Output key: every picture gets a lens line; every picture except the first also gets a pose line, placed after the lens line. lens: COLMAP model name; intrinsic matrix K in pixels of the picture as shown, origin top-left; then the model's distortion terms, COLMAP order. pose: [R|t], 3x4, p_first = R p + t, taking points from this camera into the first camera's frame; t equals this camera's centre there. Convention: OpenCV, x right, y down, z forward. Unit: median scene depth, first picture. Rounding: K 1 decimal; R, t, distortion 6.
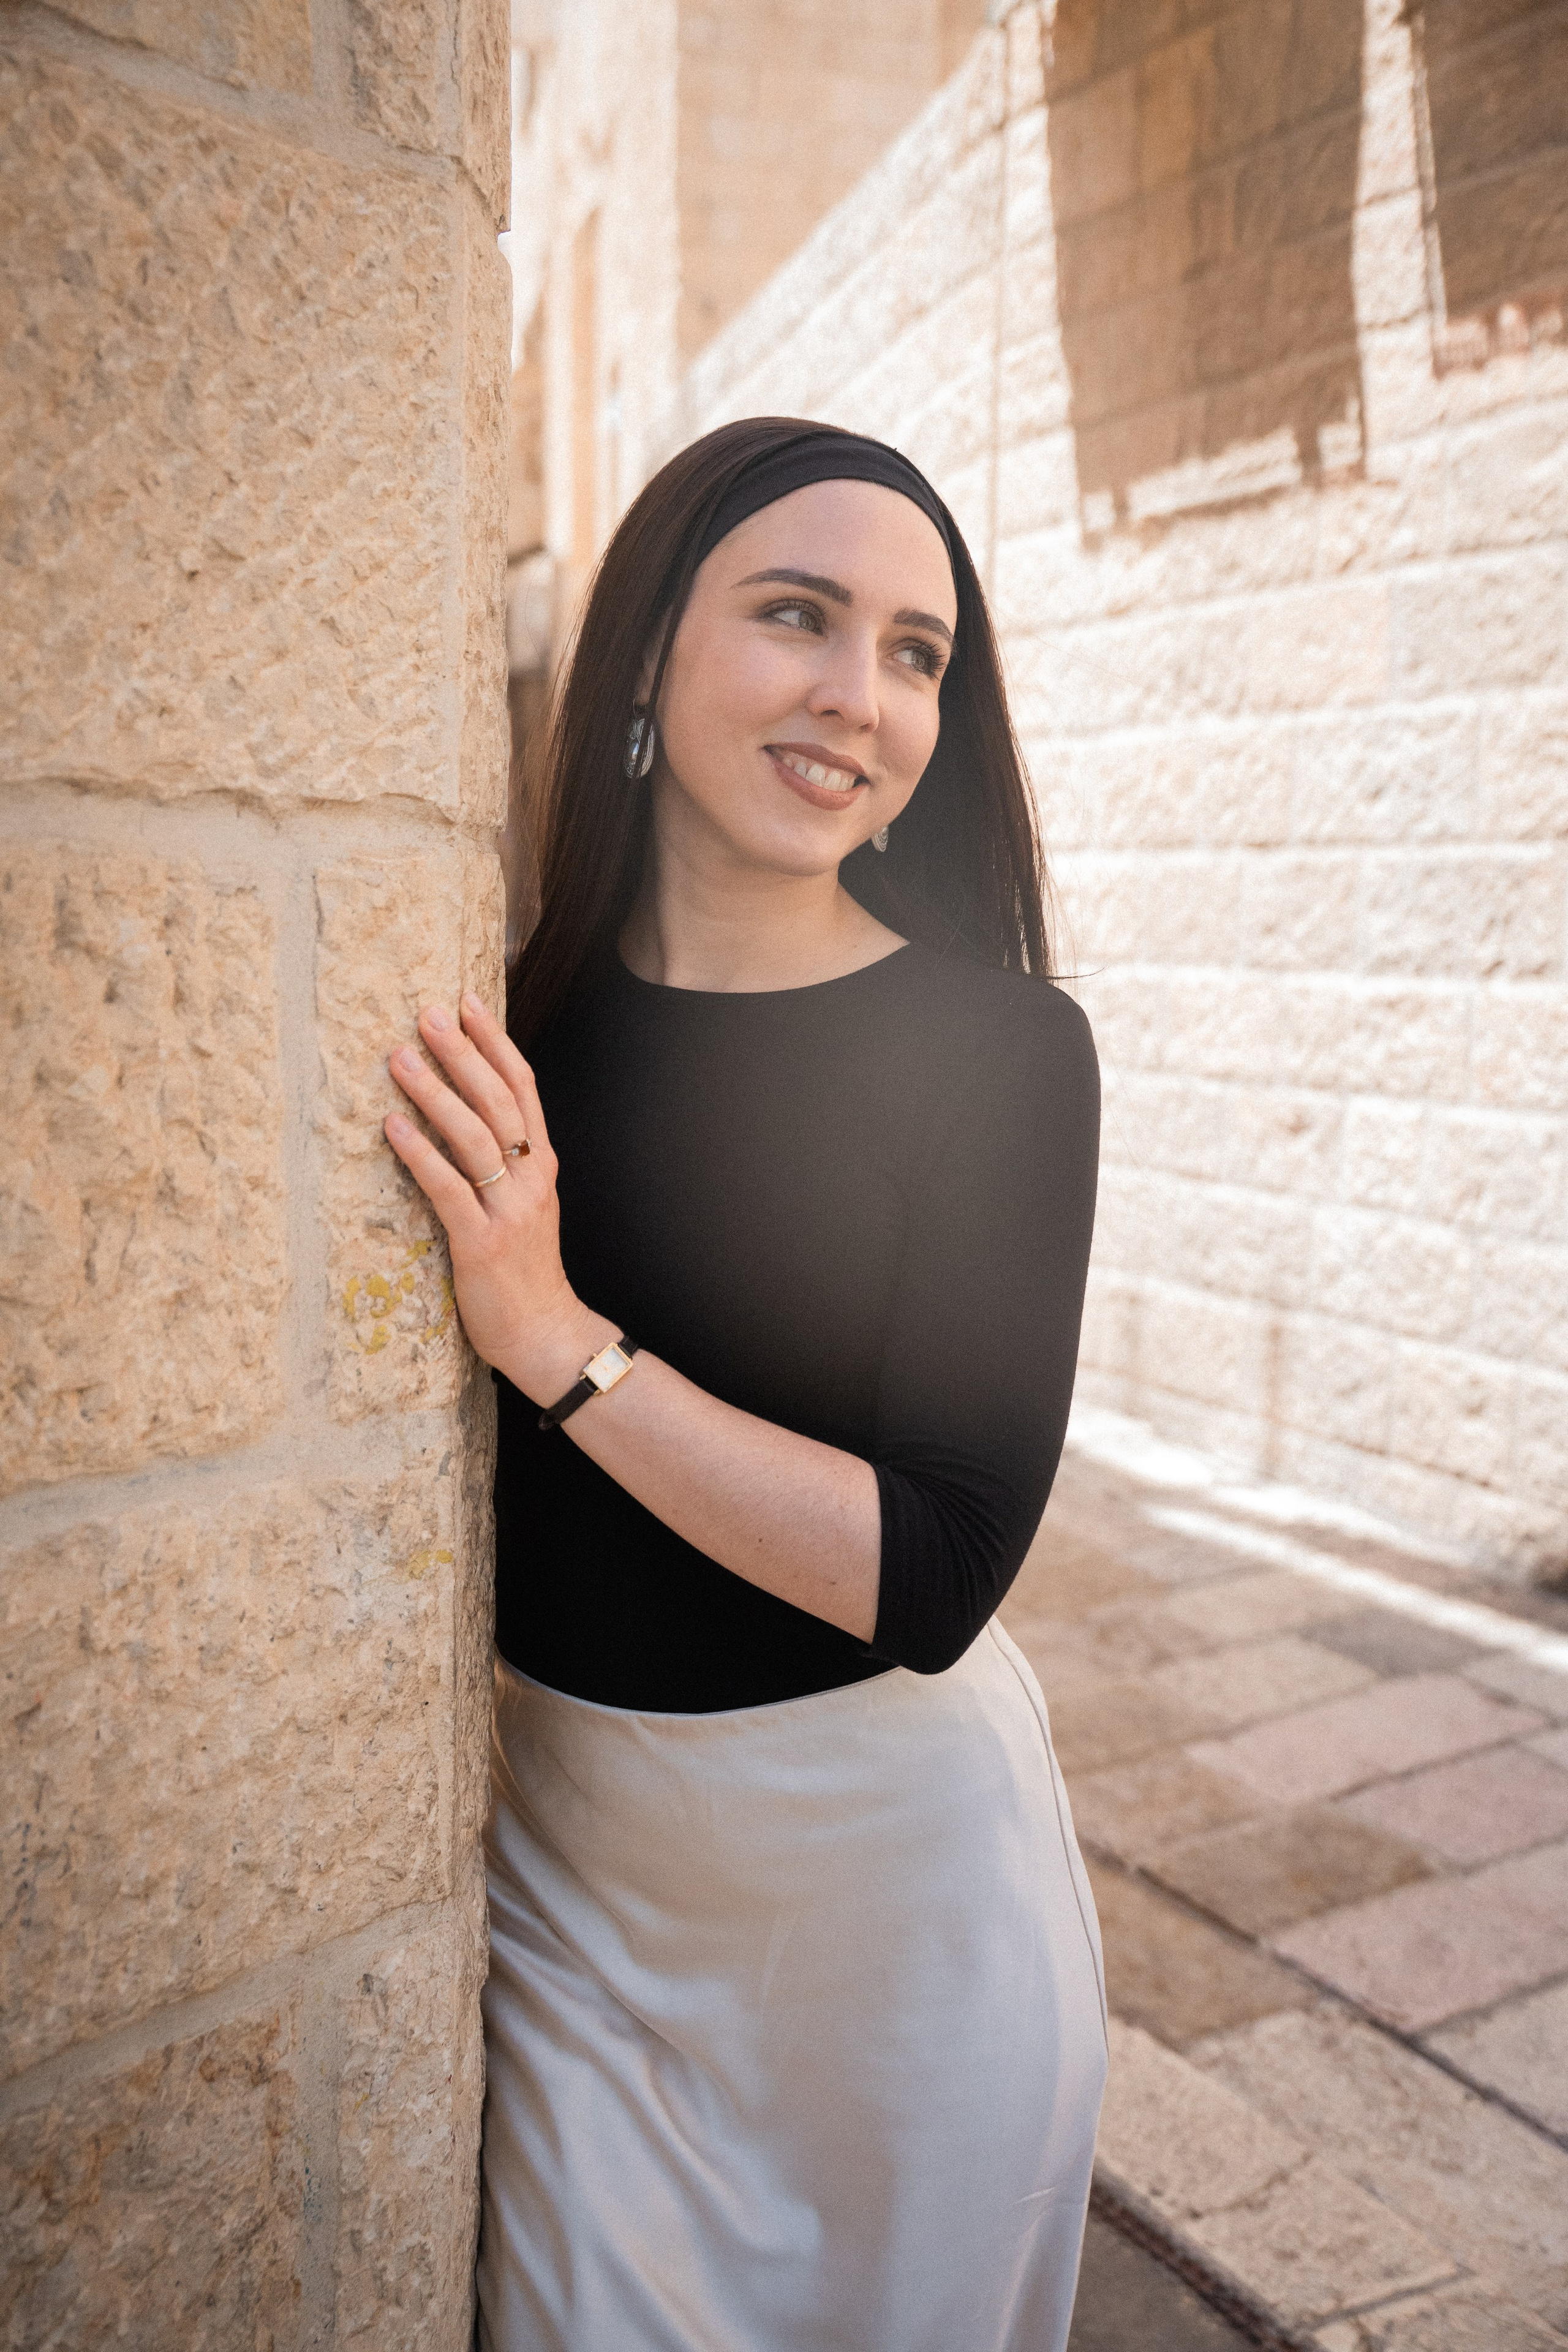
lens RADIAL K [[2507.9, 0, 745.3], [0, 2507.9, 1249.7], [0, 0, 1]] dist [0.028813, 0.000000]
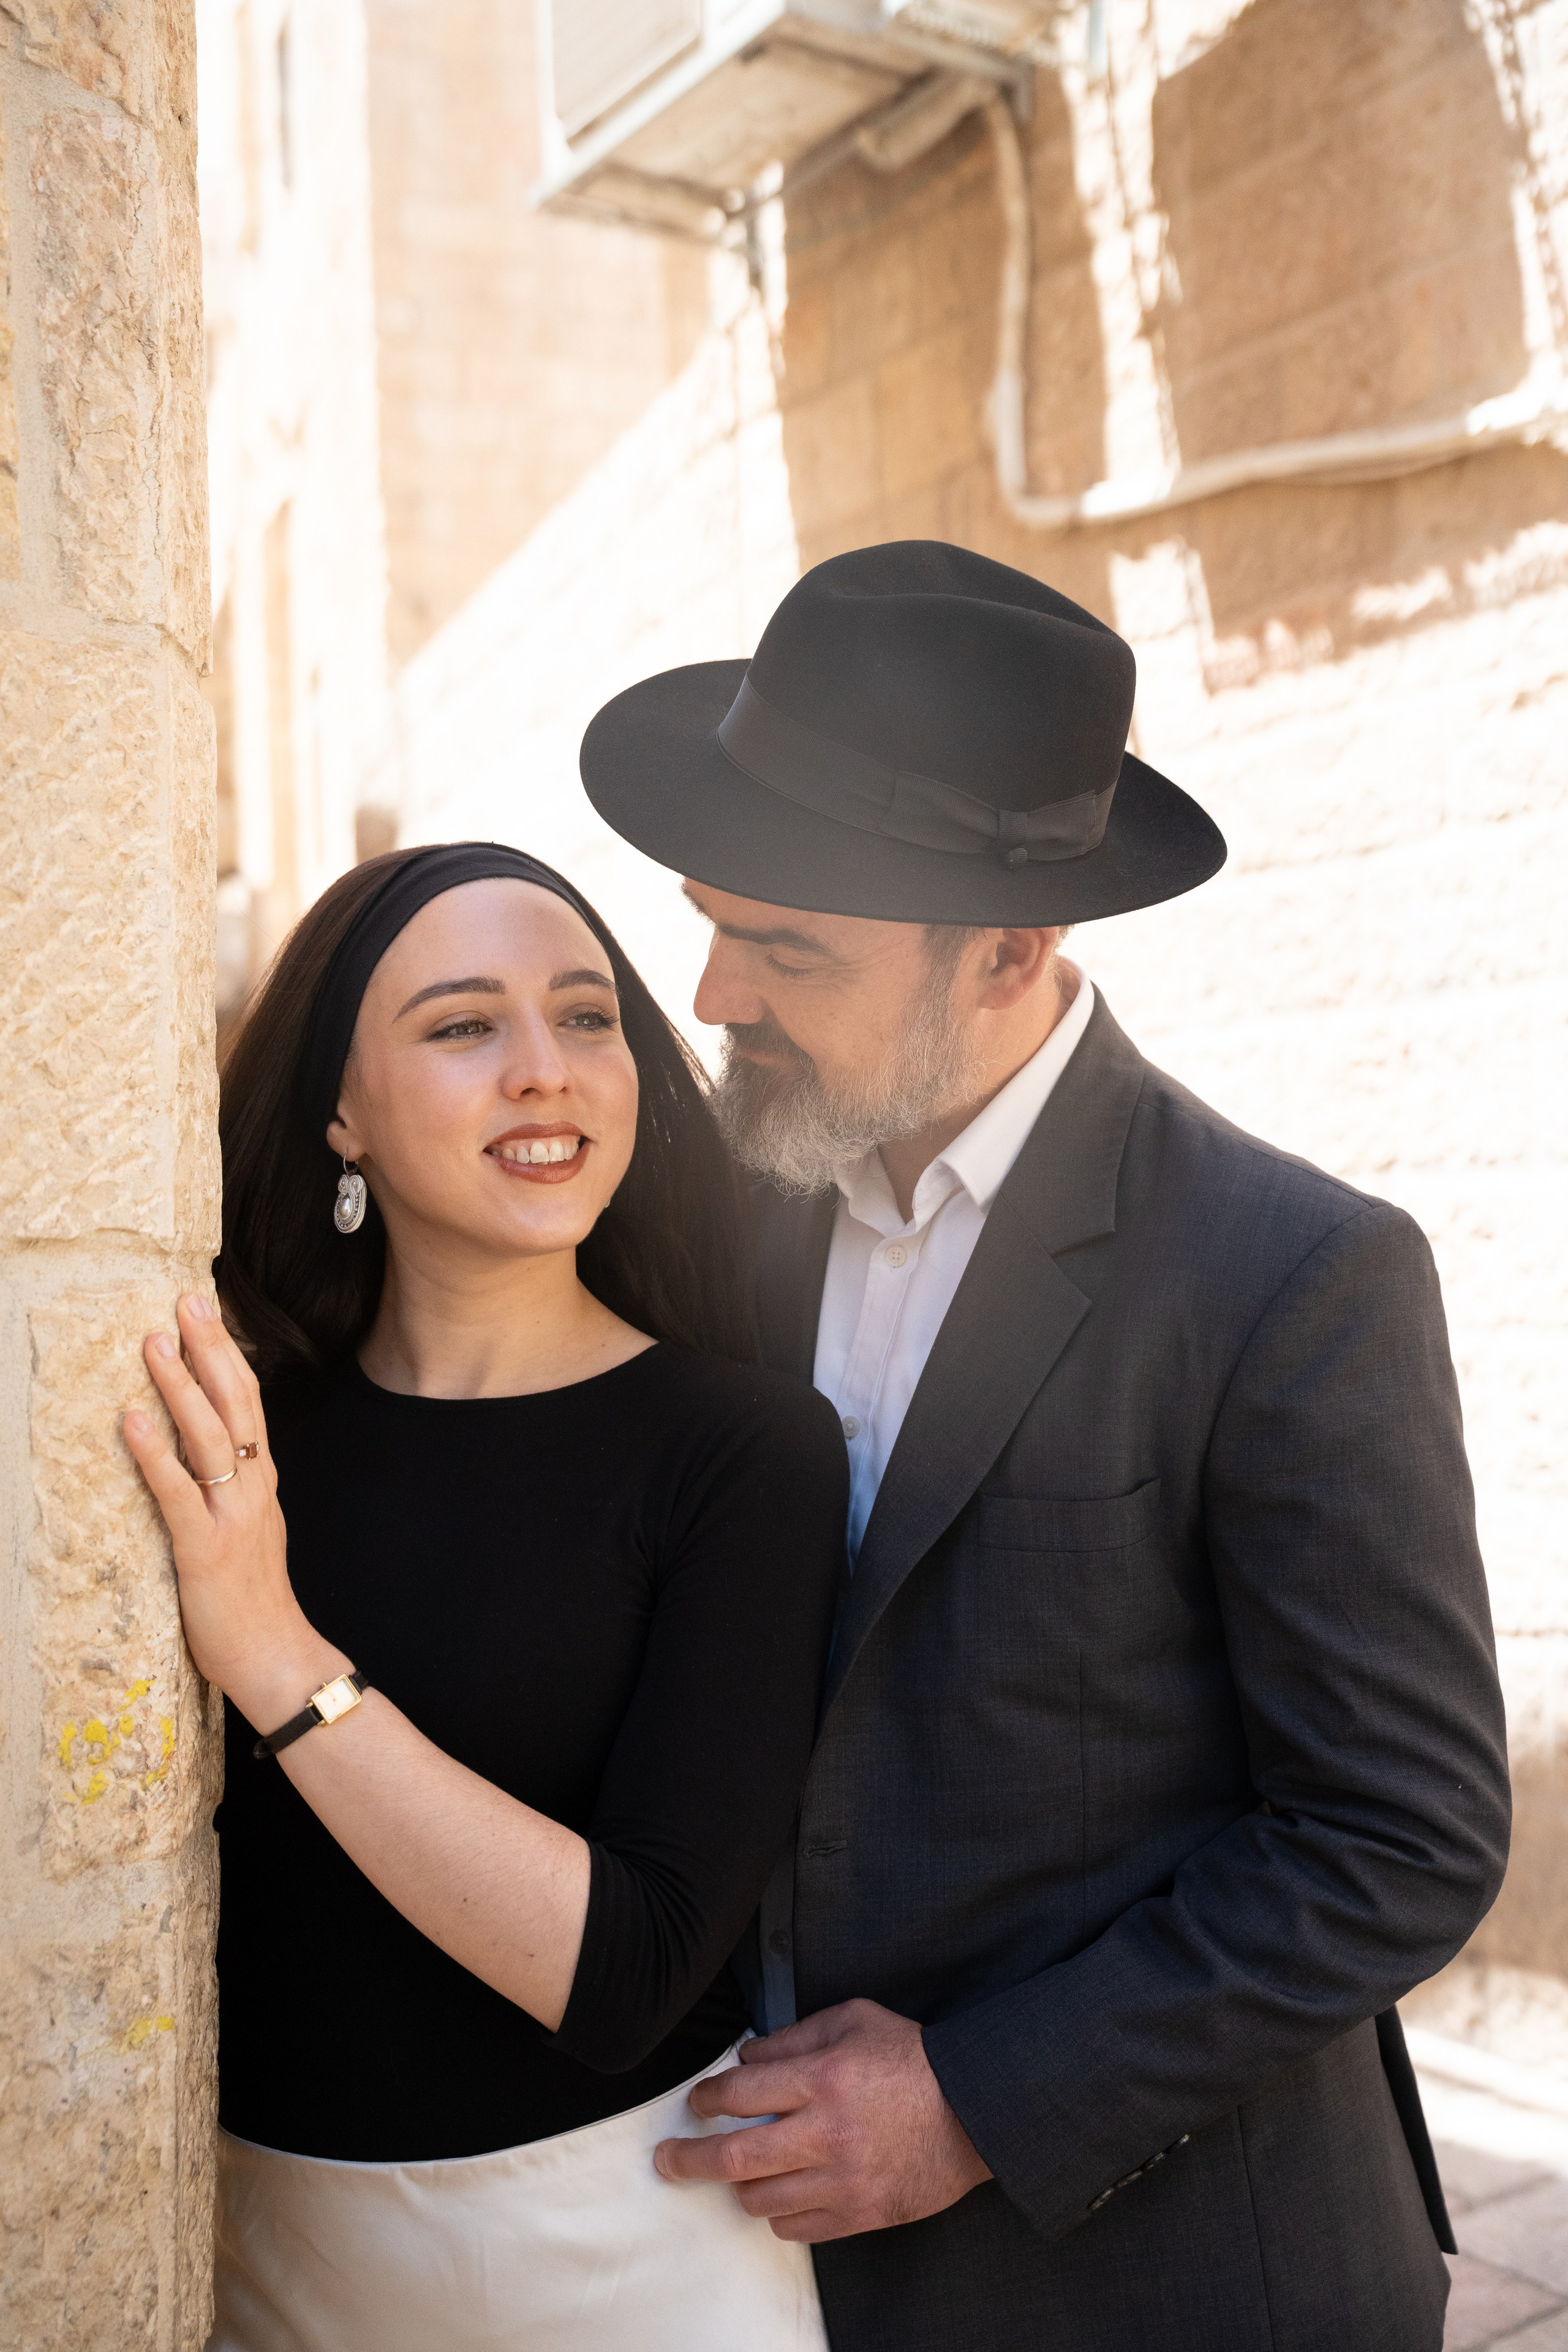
lens RADIAL K [[3132.2, 0, 779.0], [0, 3132.2, 1127.5], [0, 0, 1]] dist [0.151883, 0.000000]
pose [[0.995205, -0.036549, 0.090725, 0.013834], [0.051768, 0.983817, -0.171534, 0.009271], [-0.082987, 0.175408, 0.980992, -0.267713]]
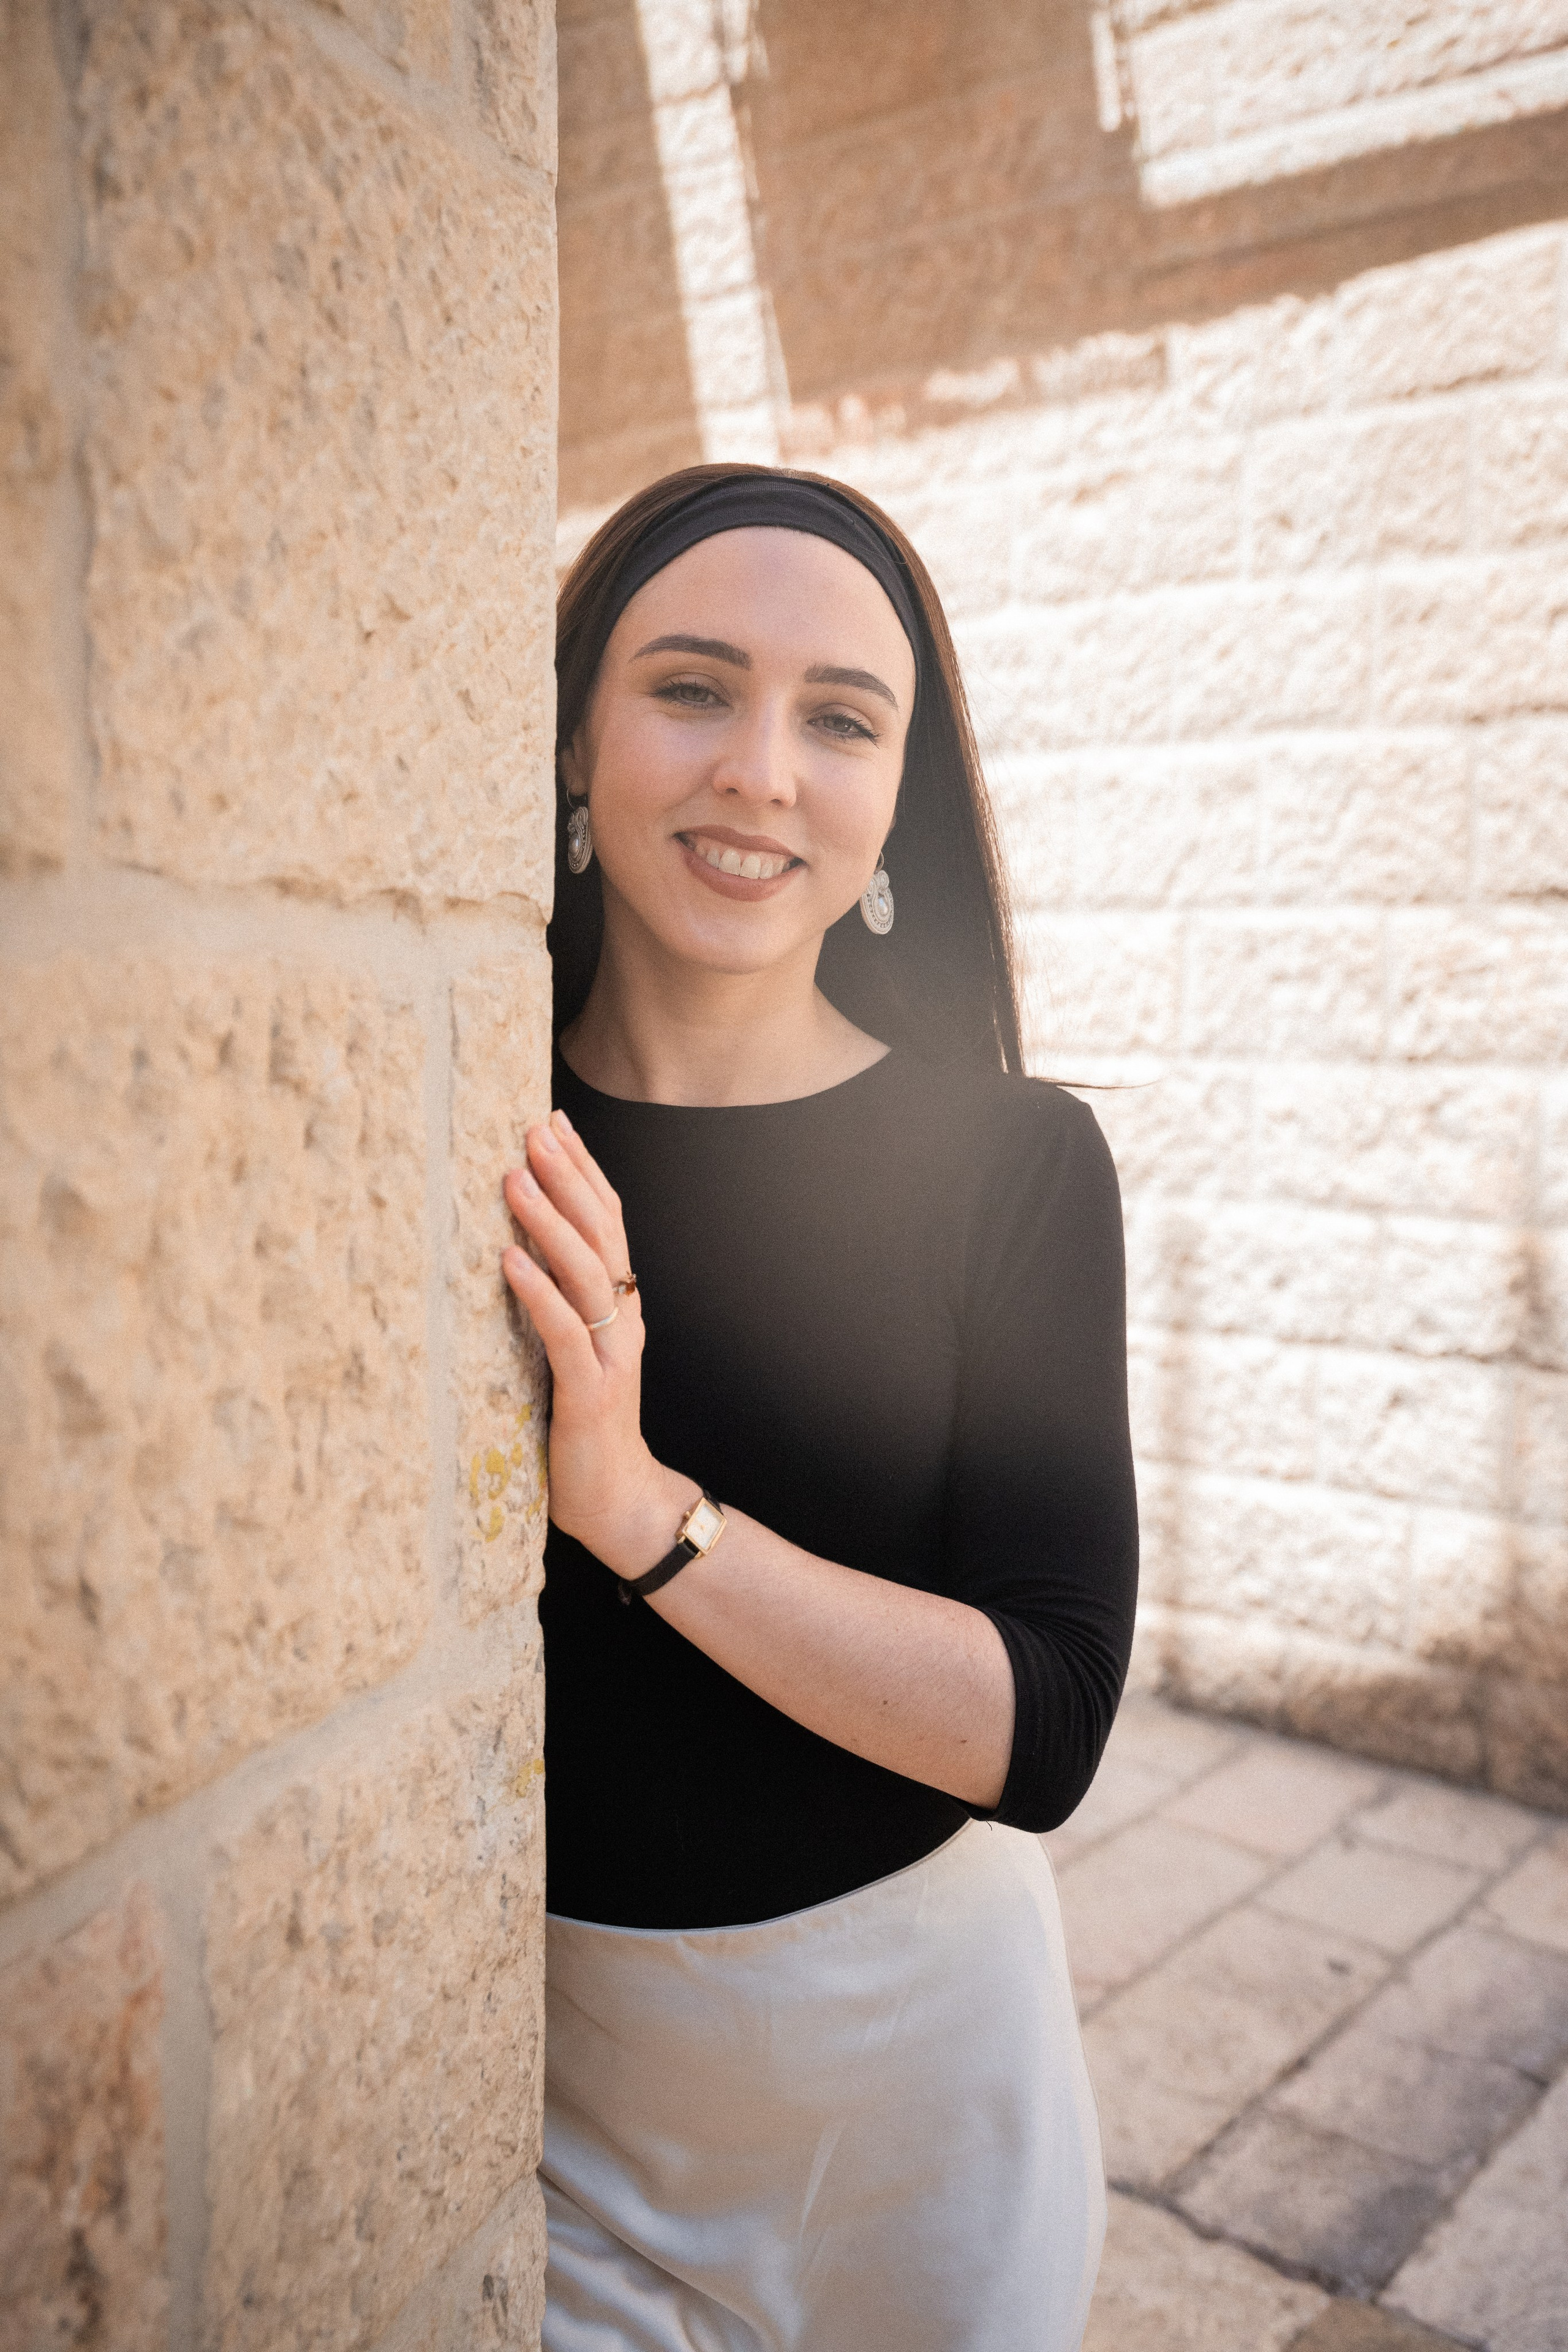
lens RADIAL K [[2580.9, 0, 763.0], [0, 2580.9, 1221.0], [0, 0, 1]] dist [0.043100, 0.000000]
pose [[0.918863, -0.044330, 0.392078, -0.416512], [0.058209, 0.998026, -0.023577, -0.042453], [-0.390259, 0.044487, 0.919630, 0.152435]]
